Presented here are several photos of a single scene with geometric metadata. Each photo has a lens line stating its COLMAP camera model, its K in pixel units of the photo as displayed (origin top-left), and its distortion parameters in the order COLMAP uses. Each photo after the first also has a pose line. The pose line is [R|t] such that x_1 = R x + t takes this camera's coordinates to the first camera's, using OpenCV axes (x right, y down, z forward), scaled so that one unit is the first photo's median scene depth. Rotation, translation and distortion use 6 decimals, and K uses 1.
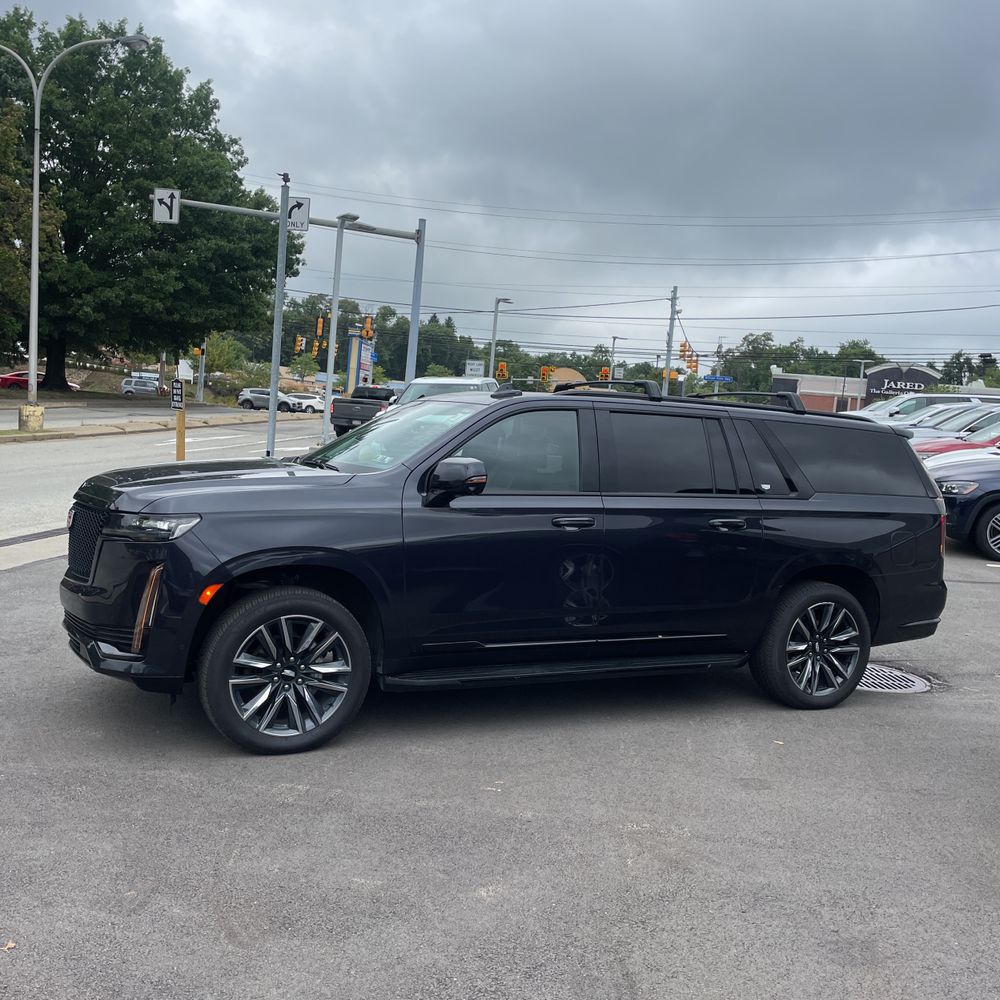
lens RADIAL K [[1015.1, 0, 497.0], [0, 1015.1, 475.2], [0, 0, 1]] dist [0.123141, -0.182614]
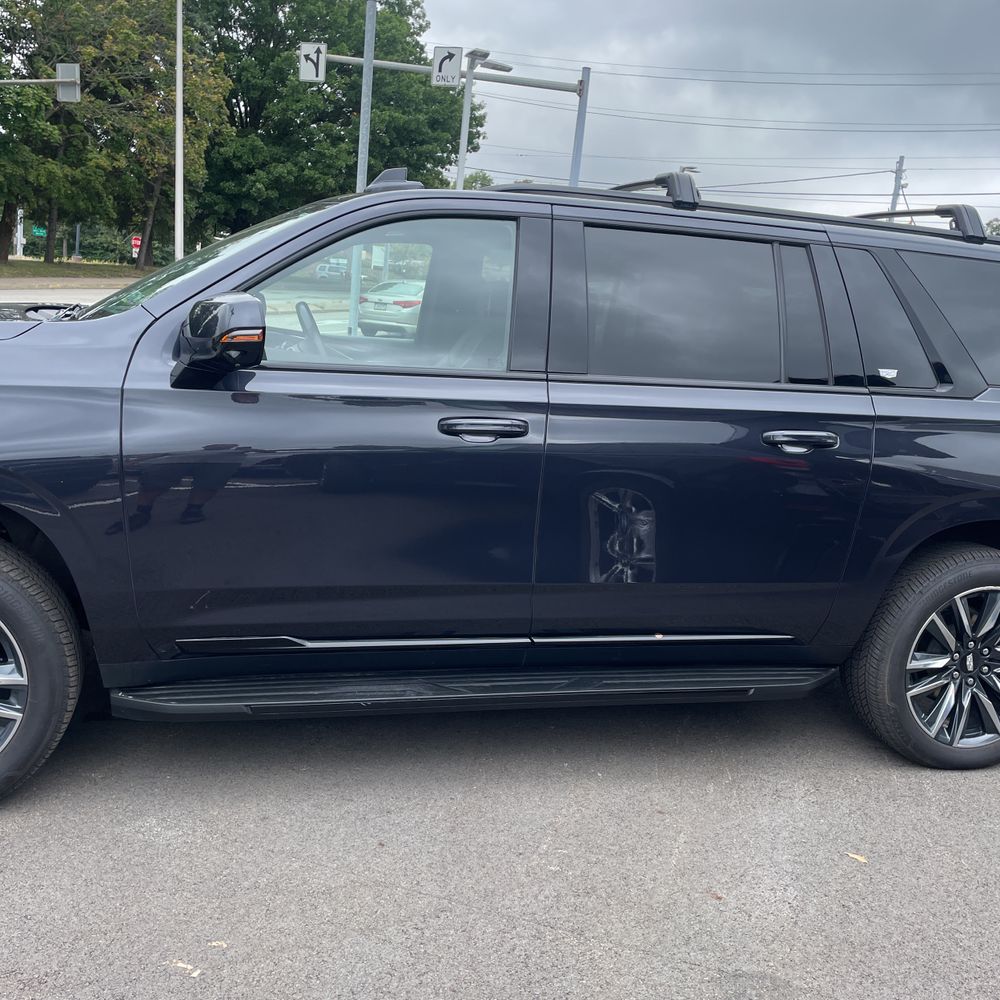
lens RADIAL K [[1003.3, 0, 512.3], [0, 1003.3, 483.5], [0, 0, 1]] dist [0.105658, -0.140998]
pose [[0.981690, 0.047823, -0.184385, 0.040567], [-0.026781, 0.993009, 0.114964, 0.003061], [0.188594, -0.107920, 0.976107, 0.103388]]
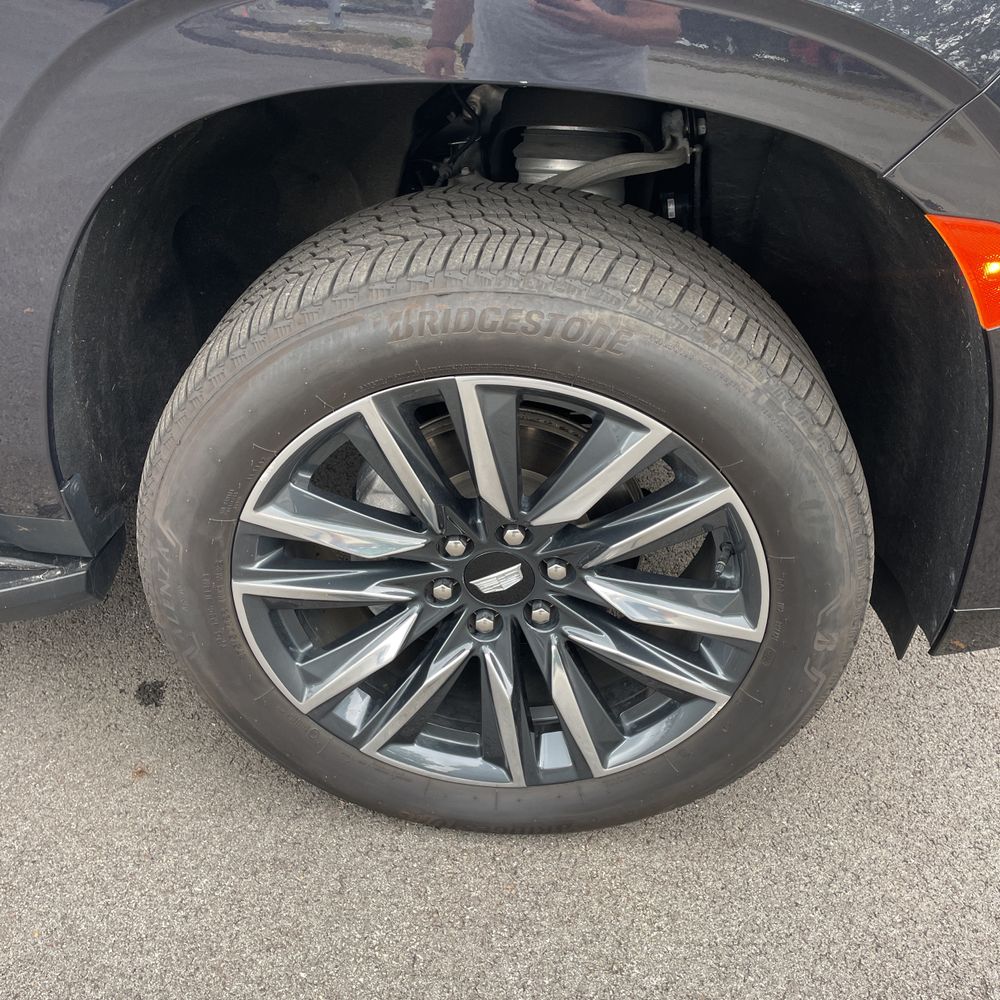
lens RADIAL K [[1007.2, 0, 496.5], [0, 1007.2, 489.0], [0, 0, 1]] dist [0.101621, -0.134723]
pose [[0.871713, 0.309675, -0.379761, -0.023476], [-0.080317, 0.854809, 0.512690, 0.010789], [0.483390, -0.416417, 0.770020, 0.160037]]
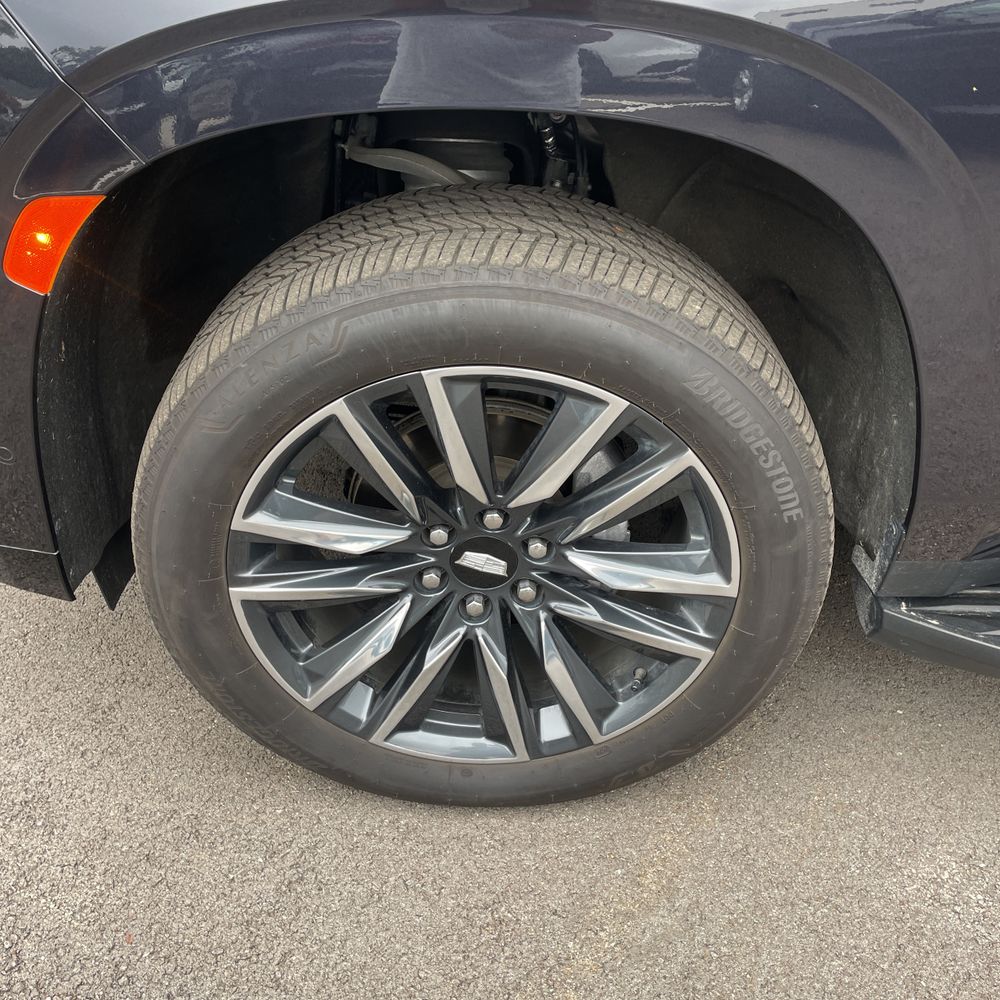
lens RADIAL K [[1045.3, 0, 498.8], [0, 1045.3, 525.1], [0, 0, 1]] dist [0.092136, -0.012036]
pose [[0.901799, 0.234470, -0.363017, -0.021299], [-0.002599, 0.842944, 0.537996, 0.009559], [0.432147, -0.484221, 0.760775, 0.157129]]
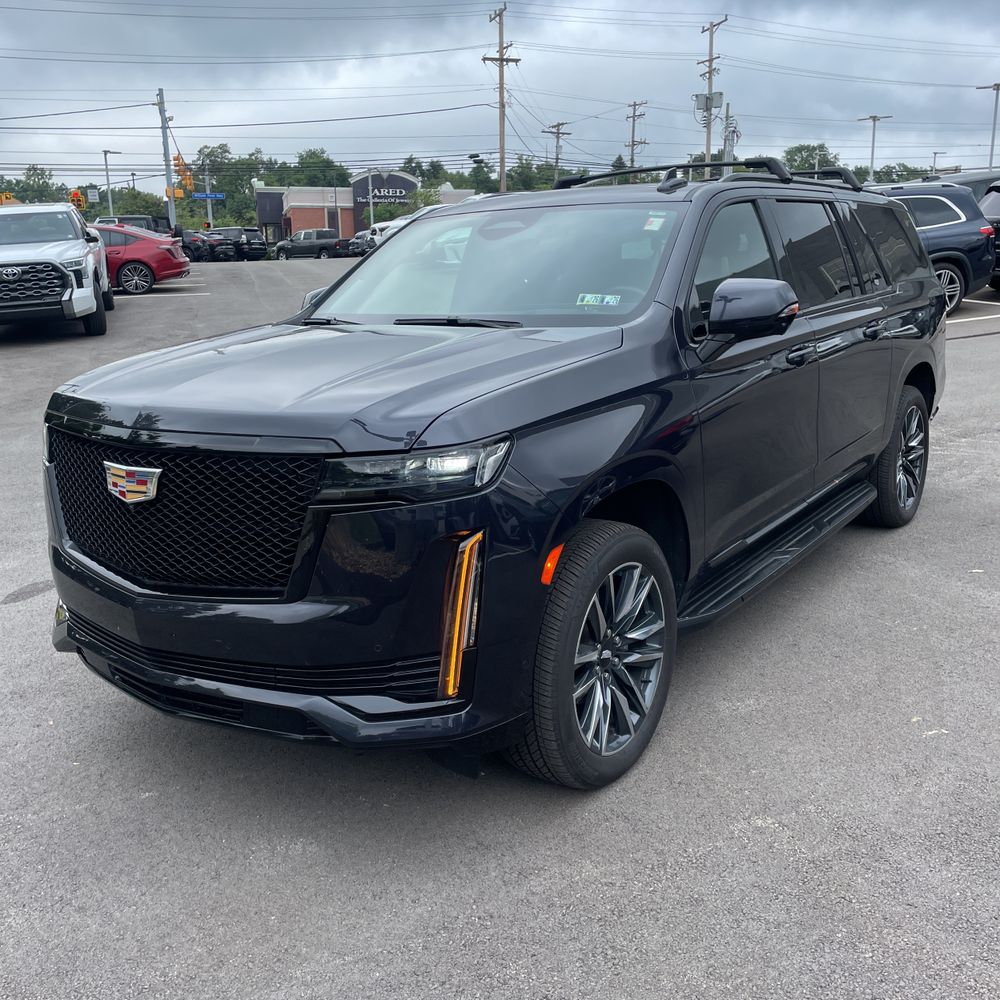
lens RADIAL K [[1015.1, 0, 497.0], [0, 1015.1, 475.2], [0, 0, 1]] dist [0.123141, -0.182614]
pose [[0.862878, -0.197802, 0.465098, -0.102773], [0.115856, 0.973142, 0.198927, -0.009155], [-0.491954, -0.117766, 0.862619, 0.097189]]
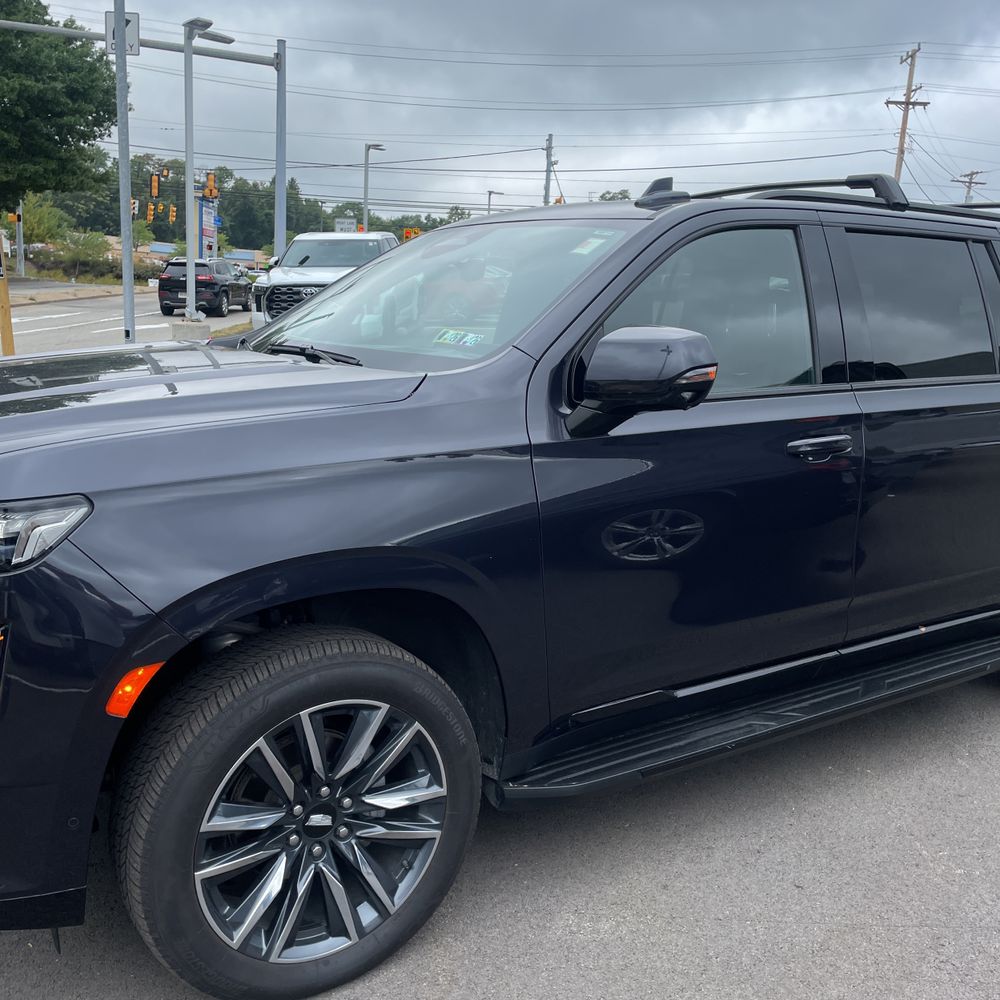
lens RADIAL K [[1007.2, 0, 496.5], [0, 1007.2, 489.0], [0, 0, 1]] dist [0.101621, -0.134723]
pose [[0.988911, -0.059698, 0.135981, -0.034440], [0.039892, 0.988777, 0.143976, -0.002798], [-0.143050, -0.136955, 0.980194, 0.109077]]
